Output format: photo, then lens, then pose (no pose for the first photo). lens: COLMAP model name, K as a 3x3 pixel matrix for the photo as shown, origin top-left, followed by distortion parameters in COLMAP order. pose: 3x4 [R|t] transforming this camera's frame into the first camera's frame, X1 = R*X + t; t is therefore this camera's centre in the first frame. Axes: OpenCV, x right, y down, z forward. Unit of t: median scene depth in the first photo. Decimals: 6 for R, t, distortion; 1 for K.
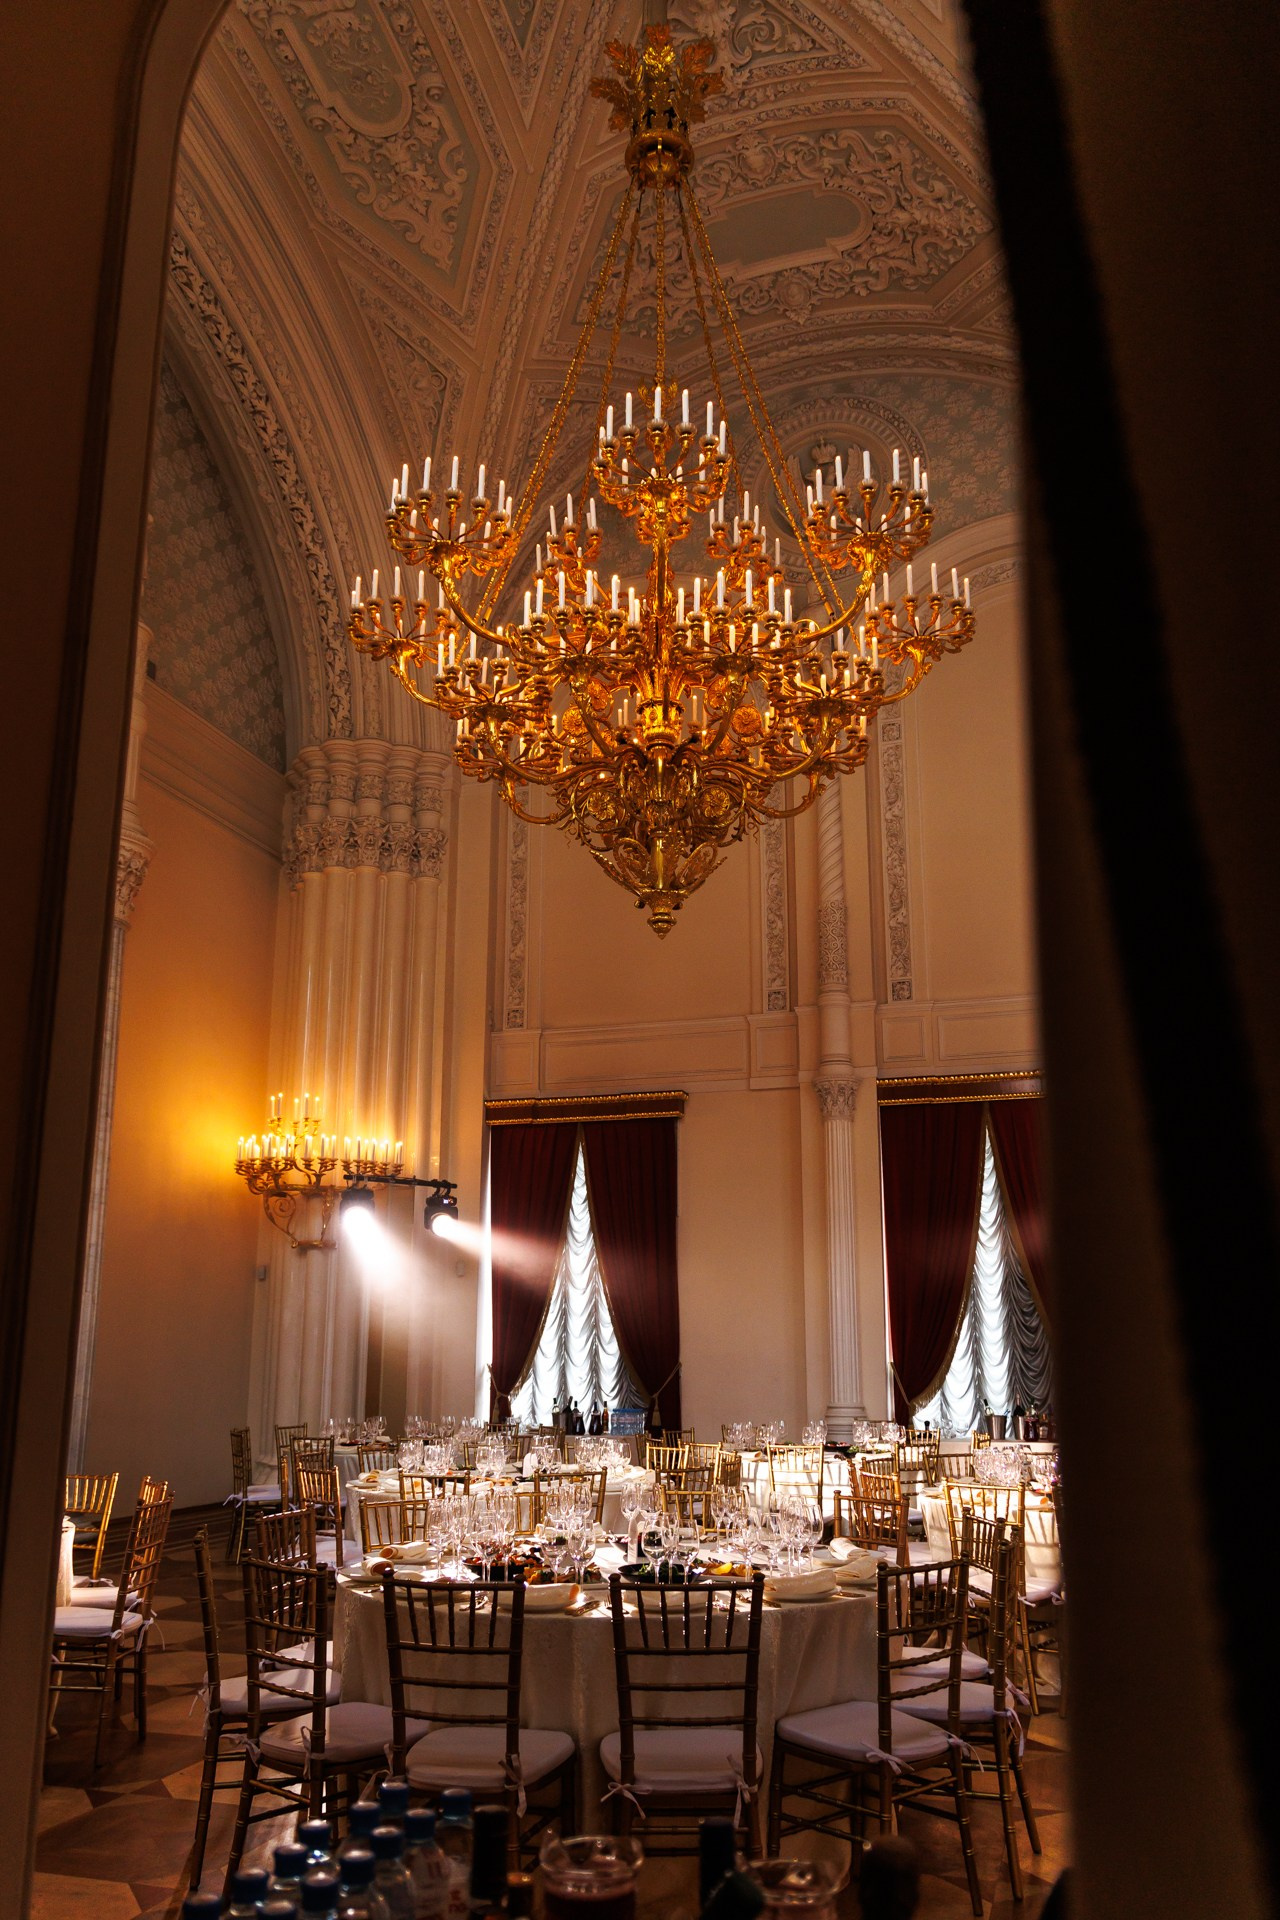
lens RADIAL K [[1546.0, 0, 690.9], [0, 1546.0, 994.2], [0, 0, 1]] dist [0.003225, -0.009460]
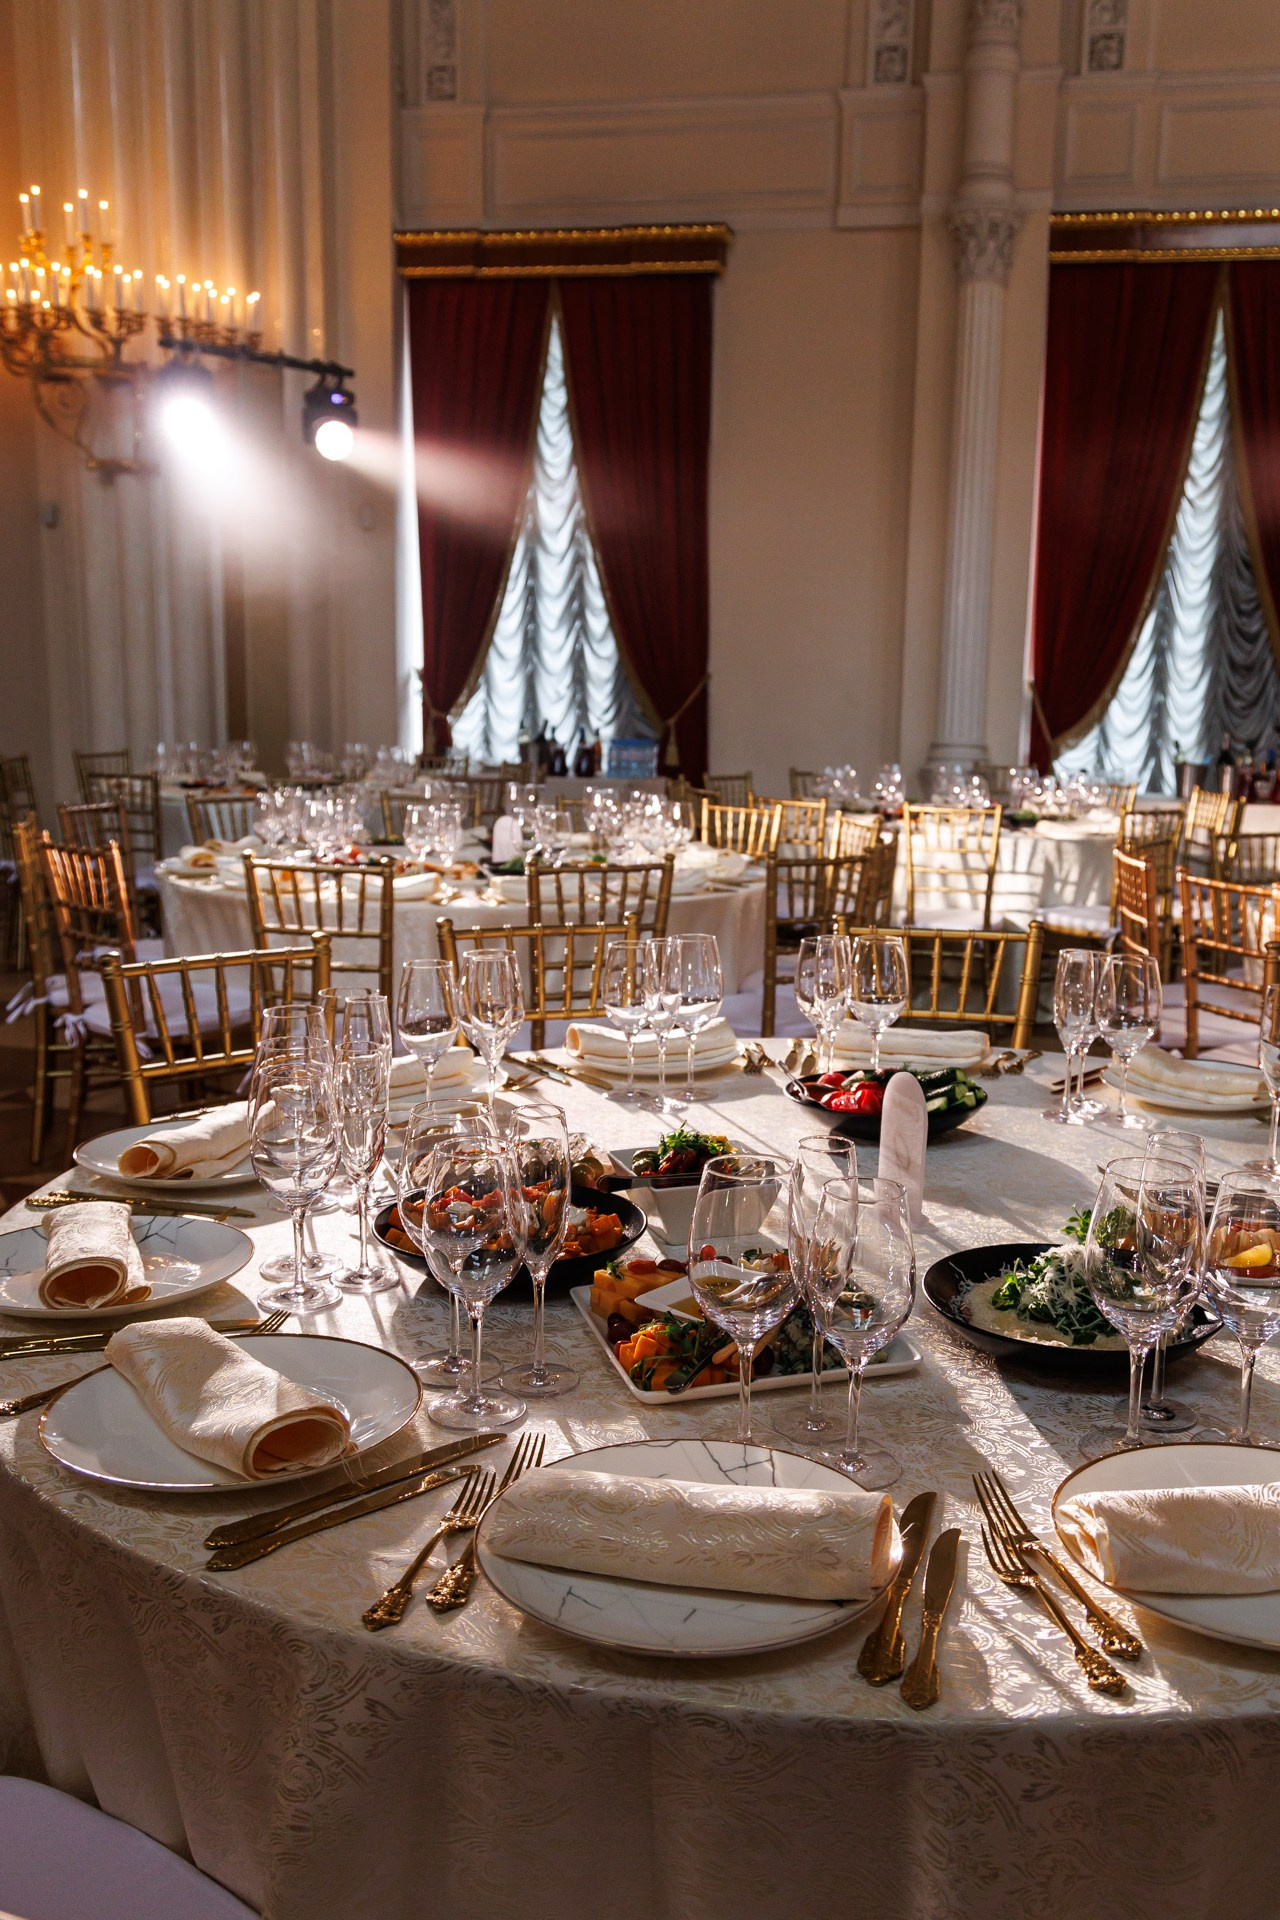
lens RADIAL K [[1546.0, 0, 690.9], [0, 1546.0, 994.2], [0, 0, 1]] dist [0.003225, -0.009460]
pose [[0.998448, 0.016727, 0.053128, -0.047633], [-0.037059, 0.911579, 0.409452, 0.092976], [-0.041581, -0.410785, 0.910783, 0.342431]]
